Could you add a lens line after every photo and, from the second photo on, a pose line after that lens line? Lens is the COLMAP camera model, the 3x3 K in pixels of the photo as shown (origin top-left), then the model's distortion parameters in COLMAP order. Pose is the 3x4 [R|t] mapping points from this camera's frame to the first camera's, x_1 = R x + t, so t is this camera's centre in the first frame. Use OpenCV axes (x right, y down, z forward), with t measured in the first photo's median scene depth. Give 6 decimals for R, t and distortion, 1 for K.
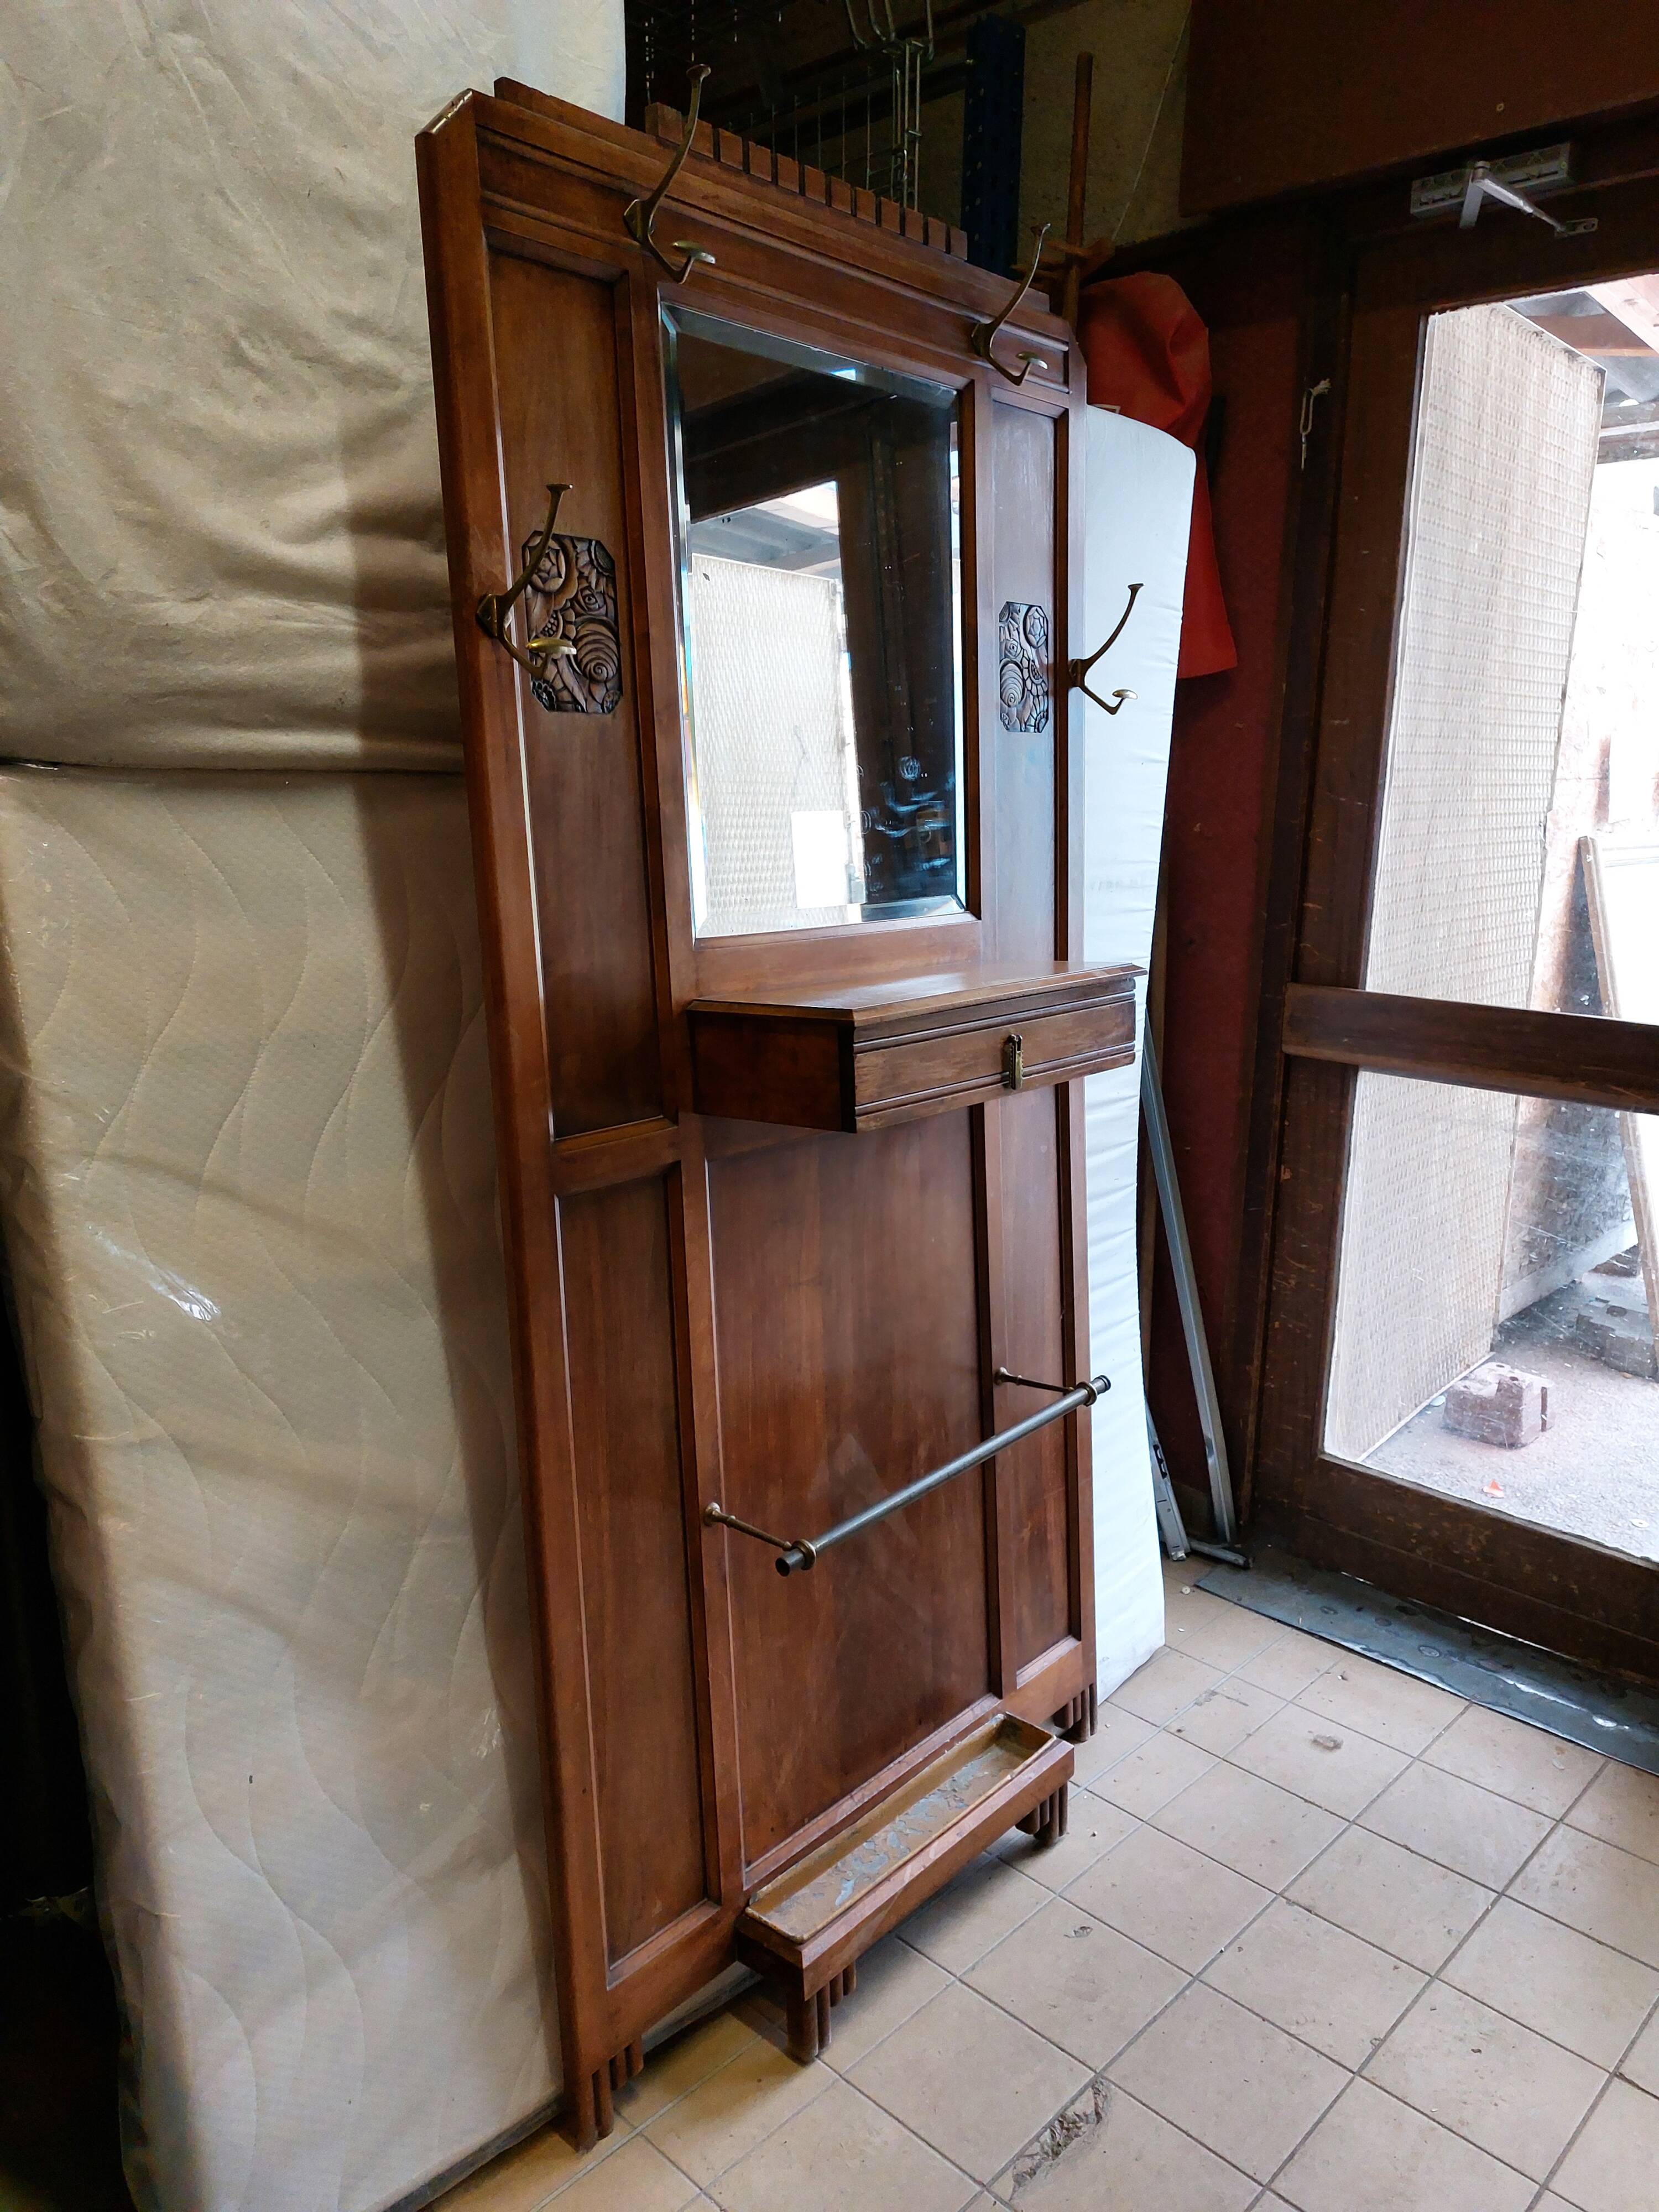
lens RADIAL K [[1574.3, 0, 835.3], [0, 1574.3, 1120.9], [0, 0, 1]] dist [0.059098, -0.050307]
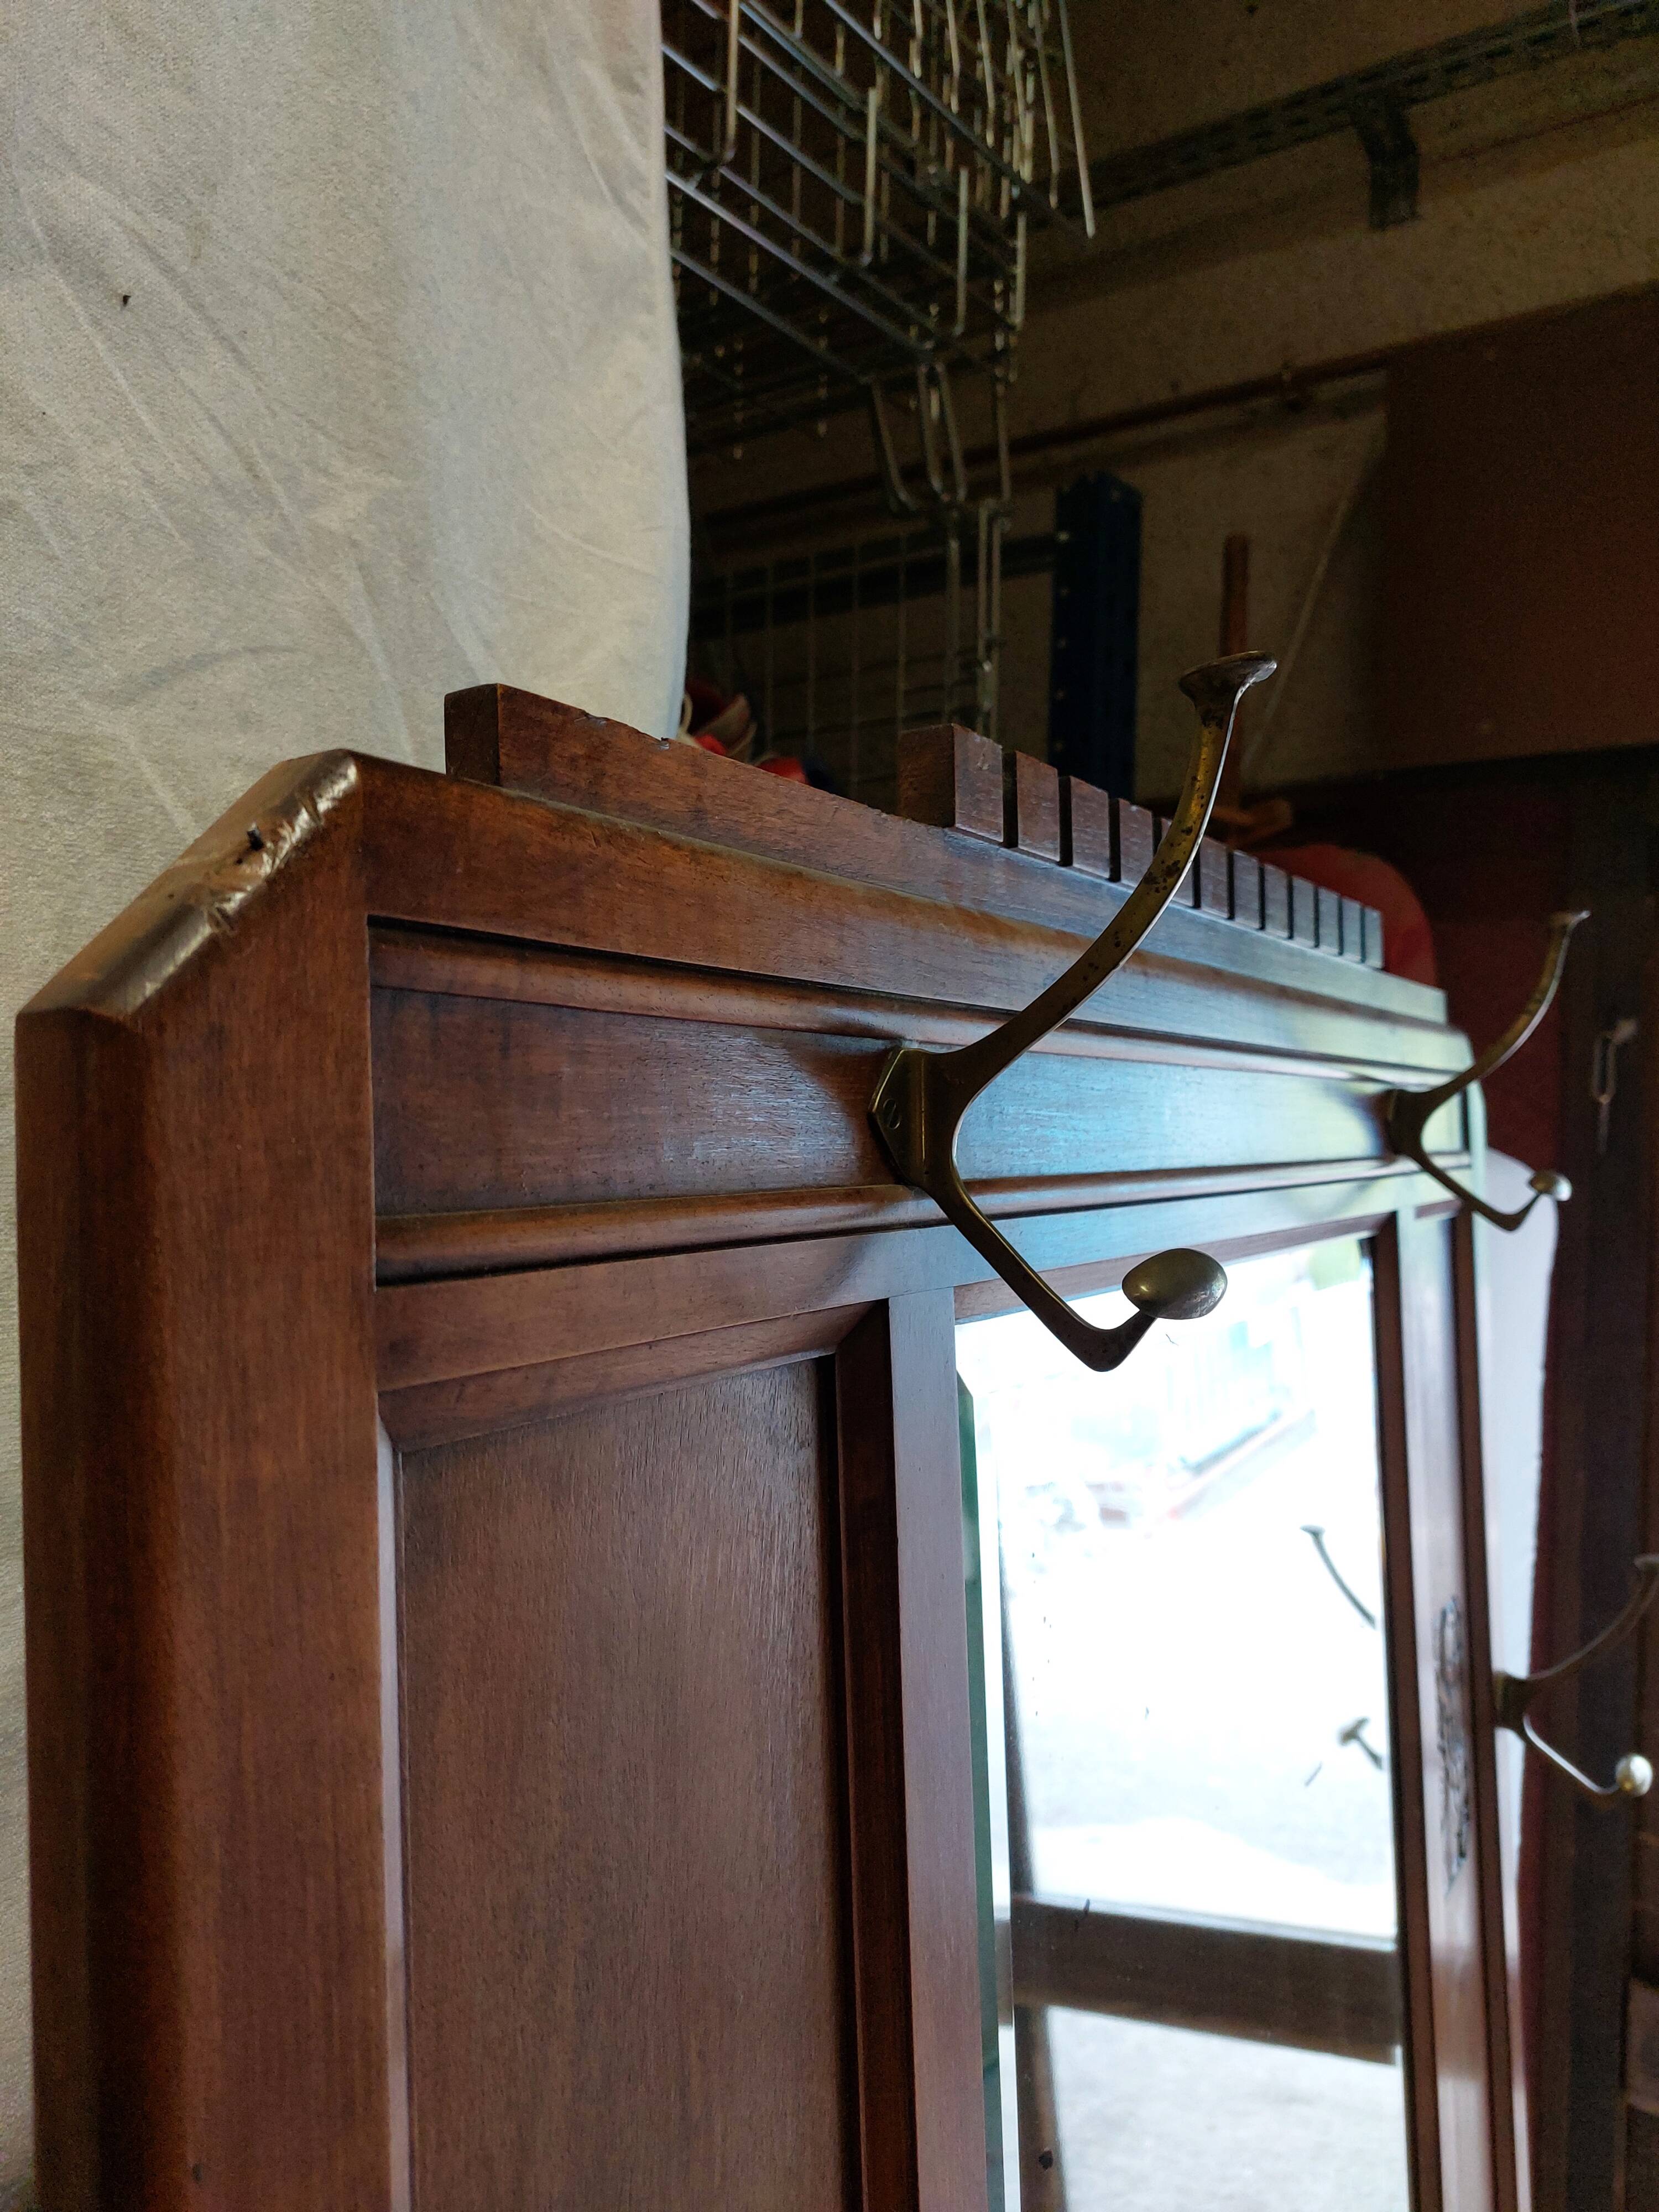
lens RADIAL K [[1628.2, 0, 837.4], [0, 1628.2, 1108.3], [0, 0, 1]] dist [0.016018, -0.001208]
pose [[0.986235, 0.008392, 0.165139, -0.157731], [0.027182, 0.976896, -0.211979, -0.438453], [-0.163103, 0.213549, 0.963221, 0.631611]]
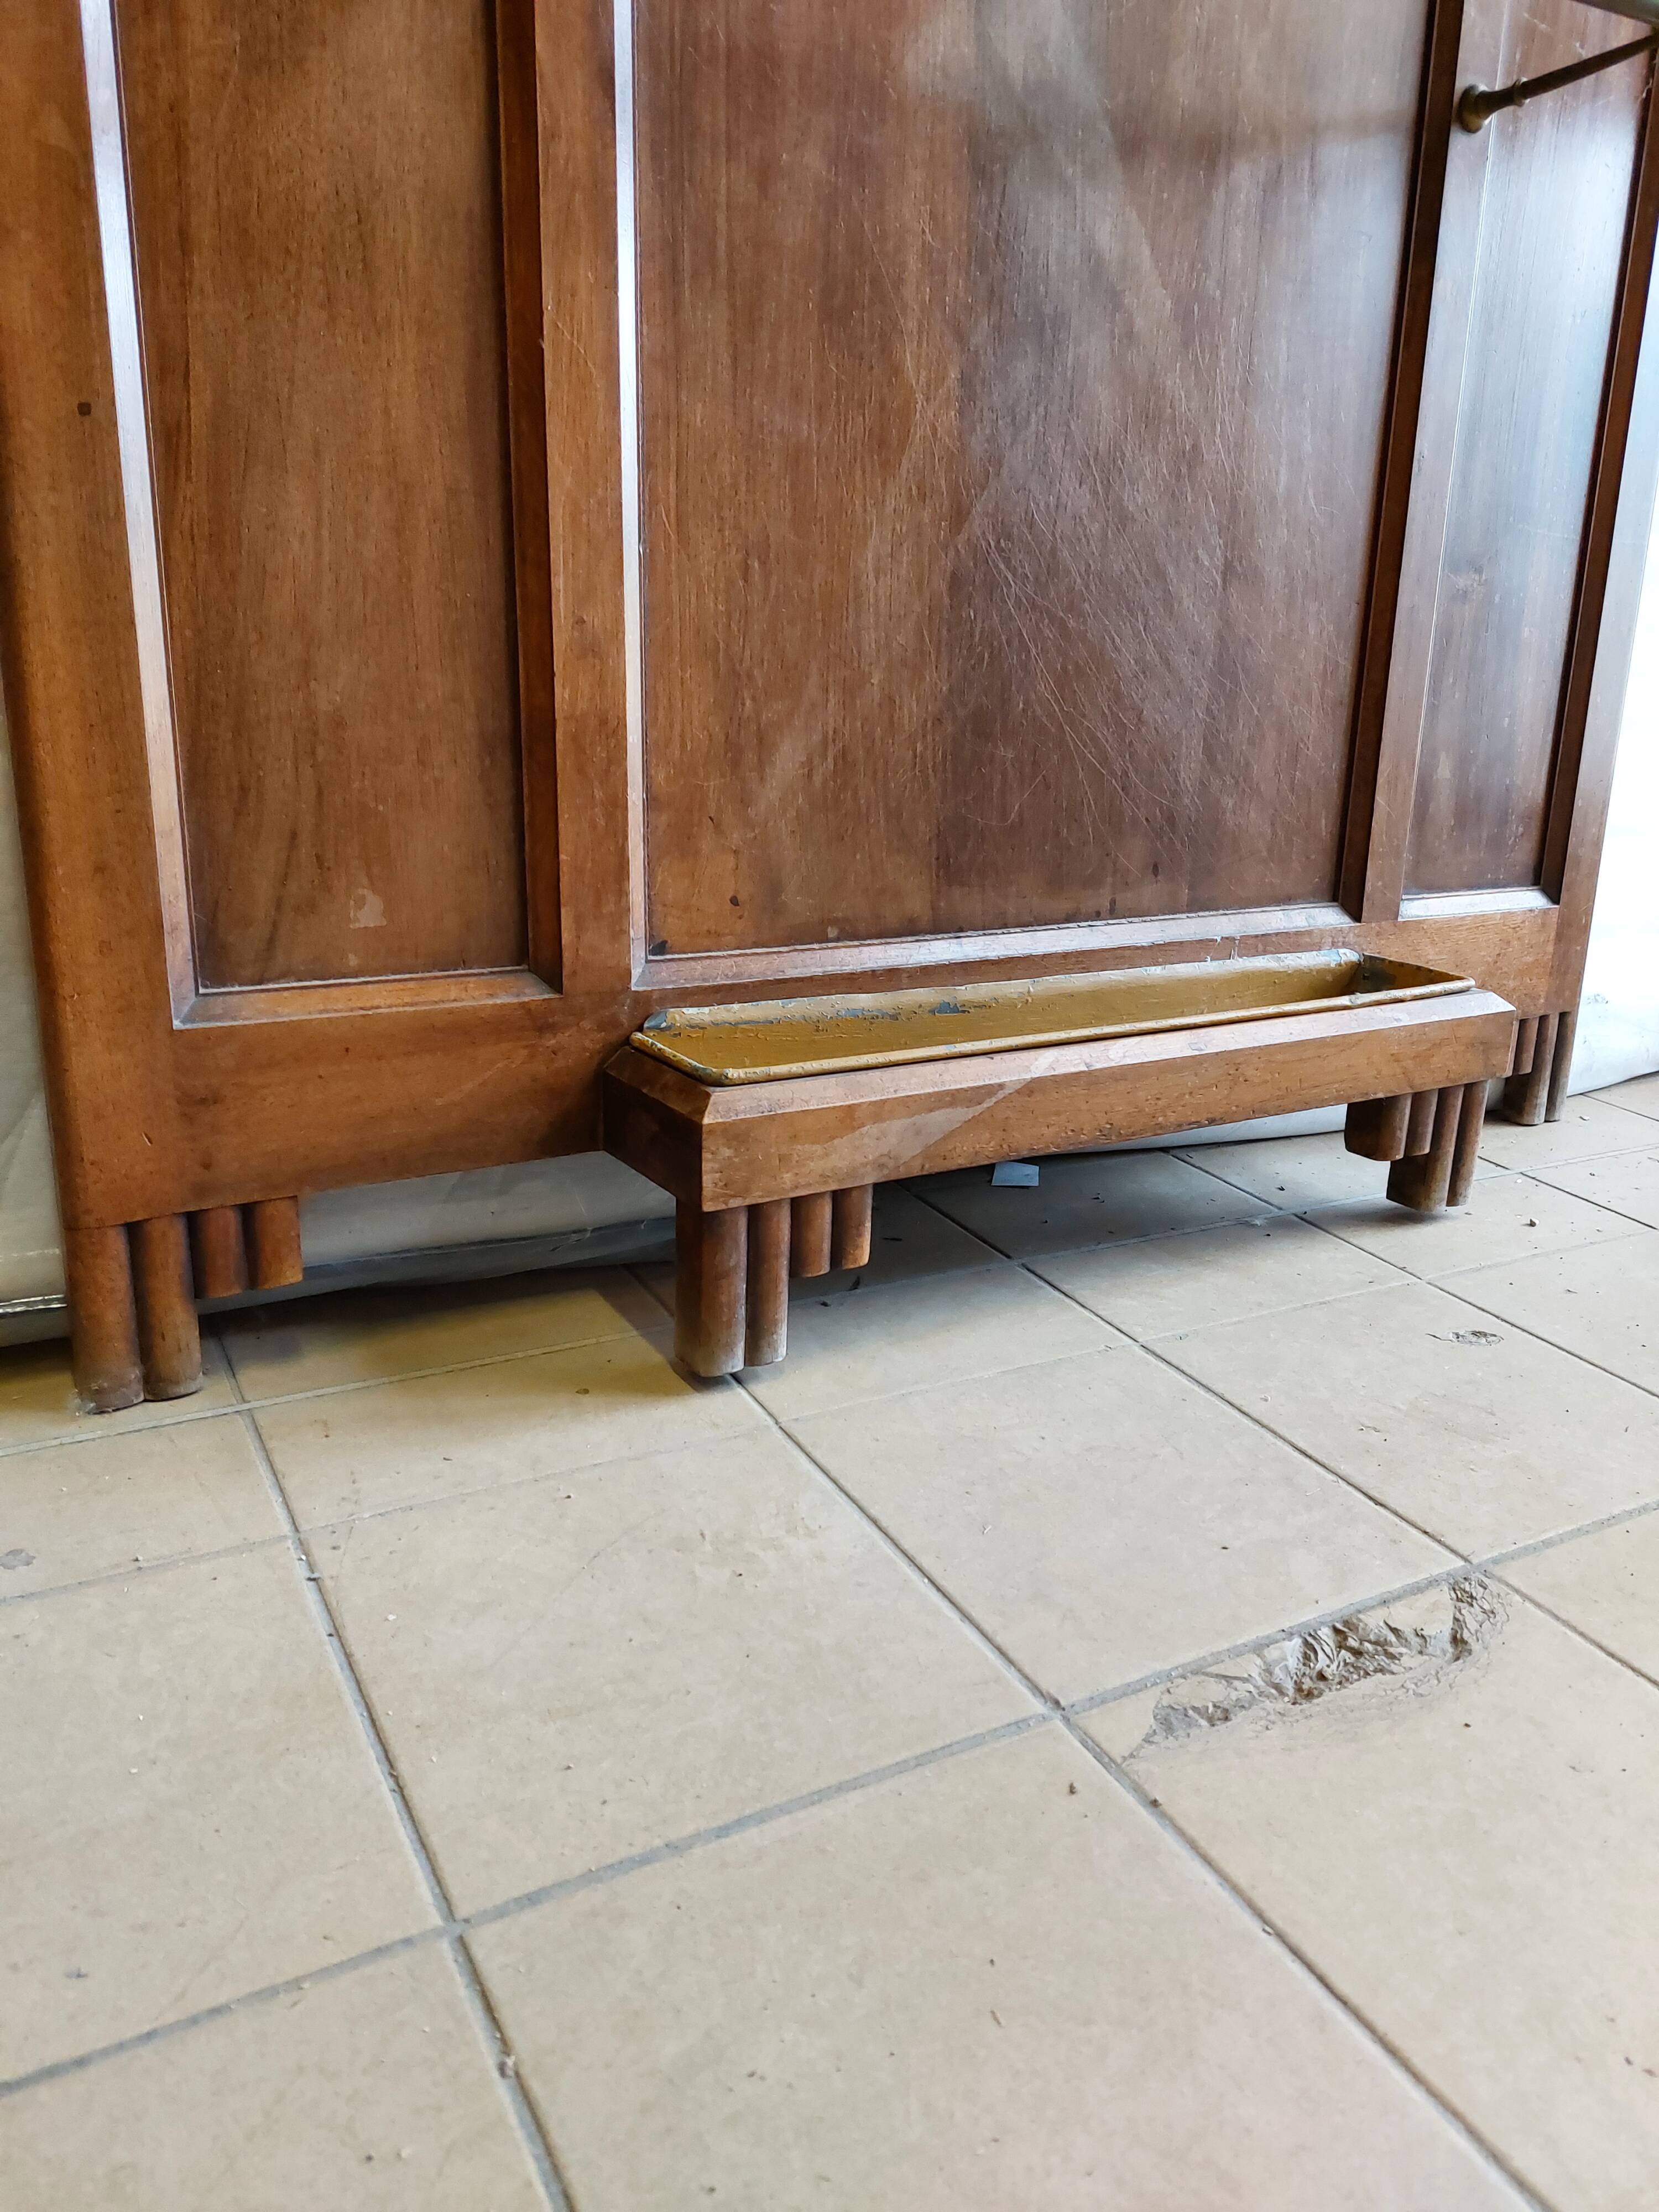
lens RADIAL K [[1574.3, 0, 827.5], [0, 1574.3, 1092.5], [0, 0, 1]] dist [0.059098, -0.050307]
pose [[0.953327, 0.132956, -0.271092, 0.113035], [-0.108948, 0.988818, 0.101834, 0.487161], [0.281600, -0.067546, 0.957151, 0.650185]]
